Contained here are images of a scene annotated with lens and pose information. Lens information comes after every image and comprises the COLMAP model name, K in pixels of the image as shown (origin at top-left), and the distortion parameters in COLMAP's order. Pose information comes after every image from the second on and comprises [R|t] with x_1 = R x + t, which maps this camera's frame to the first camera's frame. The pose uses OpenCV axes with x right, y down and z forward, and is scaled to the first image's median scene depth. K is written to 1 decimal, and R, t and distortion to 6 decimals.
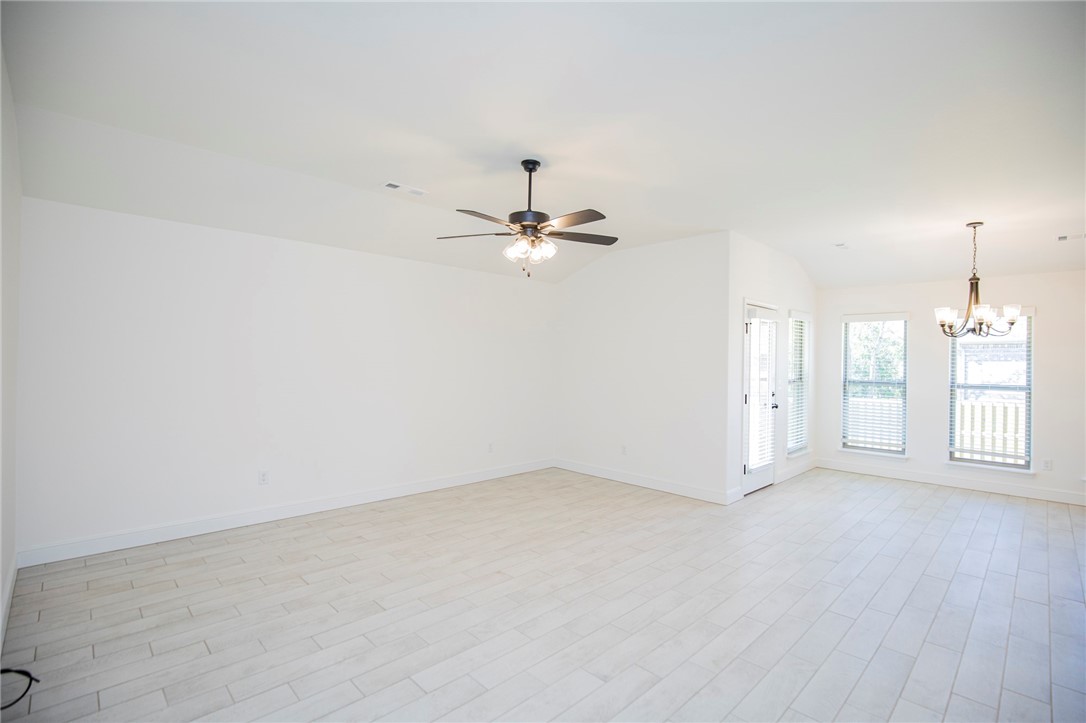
lens RADIAL K [[495.0, 0, 555.1], [0, 495.0, 361.6], [0, 0, 1]] dist [-0.025502, 0.000254]
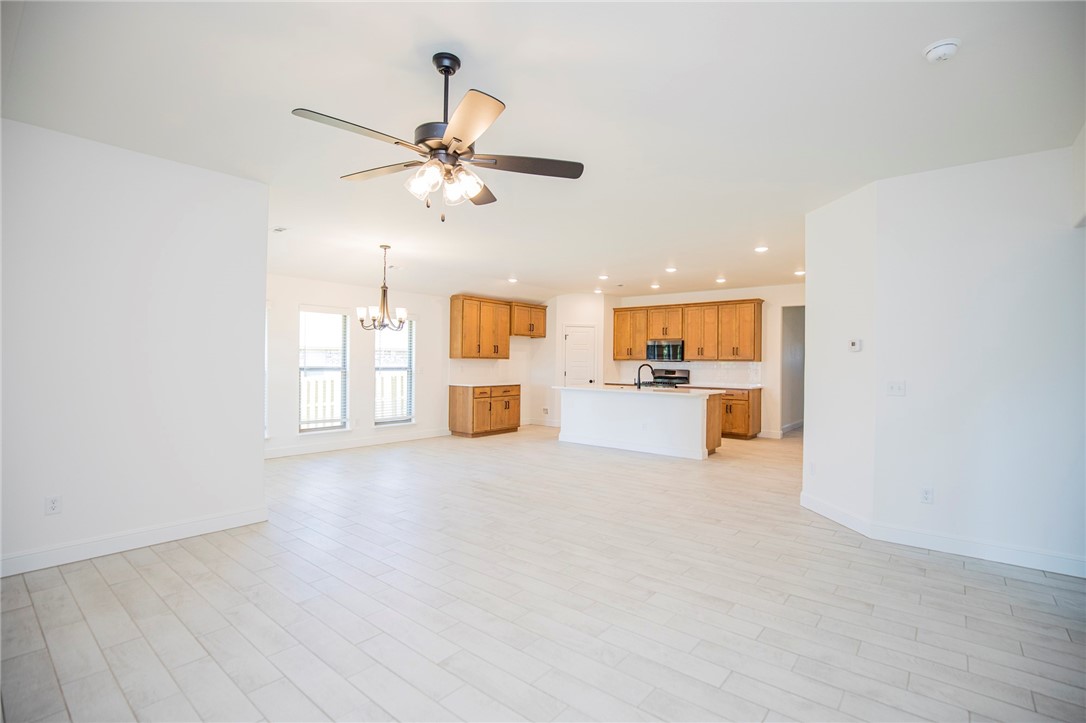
lens RADIAL K [[504.4, 0, 548.7], [0, 504.4, 358.0], [0, 0, 1]] dist [-0.029823, 0.000046]
pose [[-0.095701, -0.007952, 0.995378, -0.515252], [-0.012051, 0.999904, 0.006829, 0.010330], [-0.995337, -0.011341, -0.095788, 0.611699]]
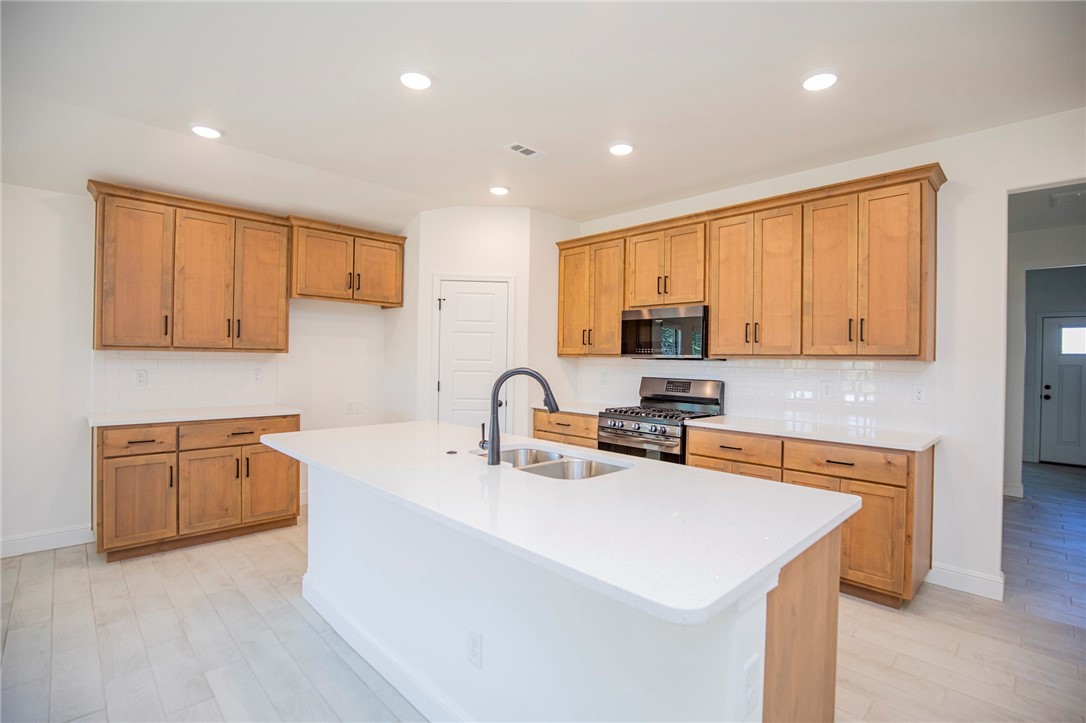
lens RADIAL K [[506.8, 0, 551.0], [0, 506.8, 359.4], [0, 0, 1]] dist [-0.027023, 0.004132]
pose [[0.008125, -0.014634, 0.999860, 0.616515], [-0.014261, 0.999790, 0.014748, 0.022402], [-0.999865, -0.014378, 0.007915, 0.132332]]
